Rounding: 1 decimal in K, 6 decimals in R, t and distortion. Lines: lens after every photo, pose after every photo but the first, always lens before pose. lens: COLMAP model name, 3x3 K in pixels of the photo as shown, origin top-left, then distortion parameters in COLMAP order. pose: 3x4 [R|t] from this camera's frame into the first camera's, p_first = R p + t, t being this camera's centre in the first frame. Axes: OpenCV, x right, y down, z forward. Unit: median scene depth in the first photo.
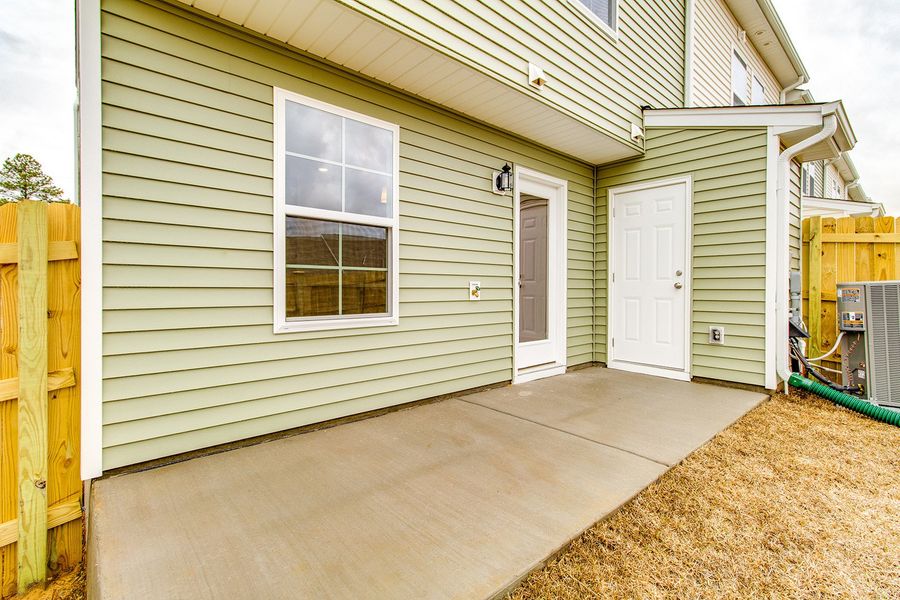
lens RADIAL K [[419.1, 0, 465.6], [0, 419.1, 288.5], [0, 0, 1]] dist [0.004244, 0.000755]
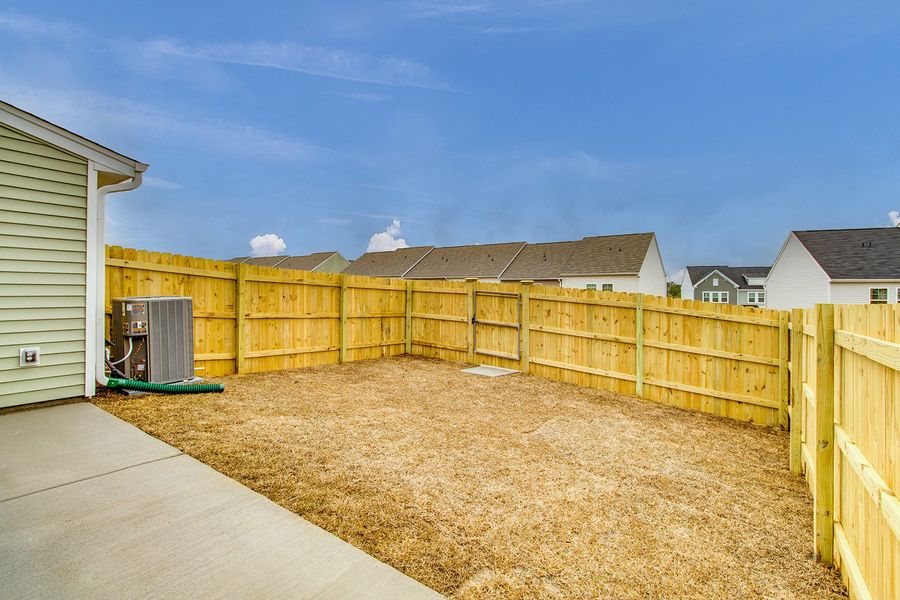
lens RADIAL K [[419.1, 0, 458.0], [0, 419.1, 293.8], [0, 0, 1]] dist [0.004244, 0.000755]
pose [[-0.194313, -0.009960, 0.980889, -0.570300], [-0.005112, 0.999945, 0.009140, -0.048892], [-0.980926, -0.003239, -0.194354, 0.267854]]
